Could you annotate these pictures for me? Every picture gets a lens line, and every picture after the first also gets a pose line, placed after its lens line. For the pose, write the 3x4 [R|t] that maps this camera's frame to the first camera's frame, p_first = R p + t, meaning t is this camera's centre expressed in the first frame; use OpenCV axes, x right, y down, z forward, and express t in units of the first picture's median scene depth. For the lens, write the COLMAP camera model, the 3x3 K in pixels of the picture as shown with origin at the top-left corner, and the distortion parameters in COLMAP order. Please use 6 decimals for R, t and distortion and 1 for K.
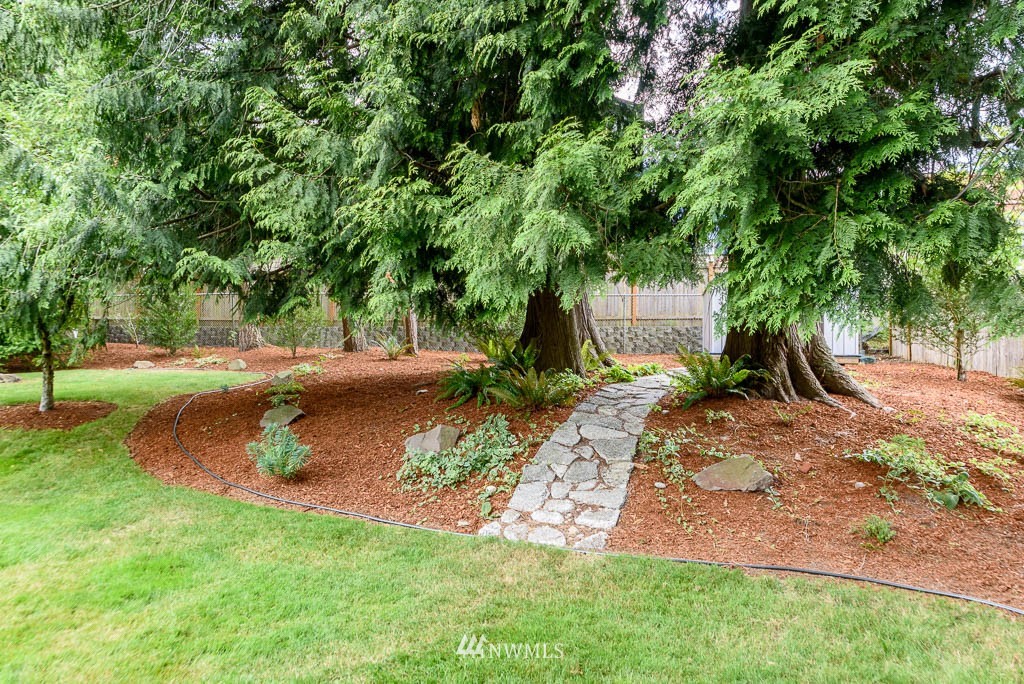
lens RADIAL K [[629.1, 0, 513.6], [0, 629.1, 342.5], [0, 0, 1]] dist [-0.003574, -0.000955]
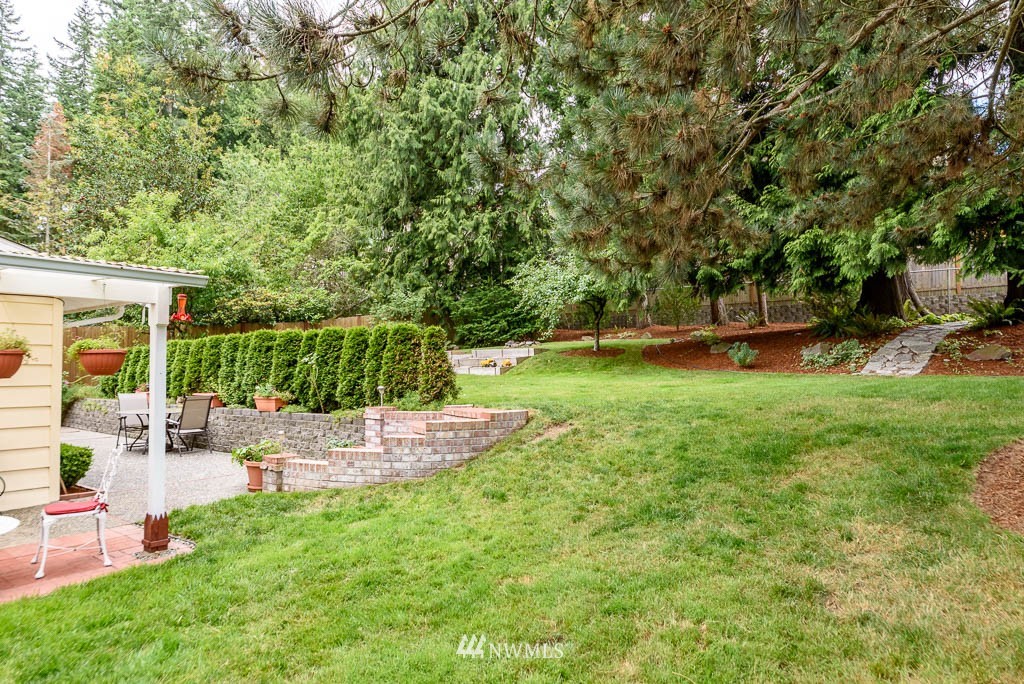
lens RADIAL K [[629.1, 0, 506.2], [0, 629.1, 342.7], [0, 0, 1]] dist [-0.003574, -0.000955]
pose [[0.889086, -0.033134, -0.456540, -0.087556], [0.035963, 0.999350, -0.002493, 0.096356], [0.456326, -0.014202, 0.889699, -1.186297]]
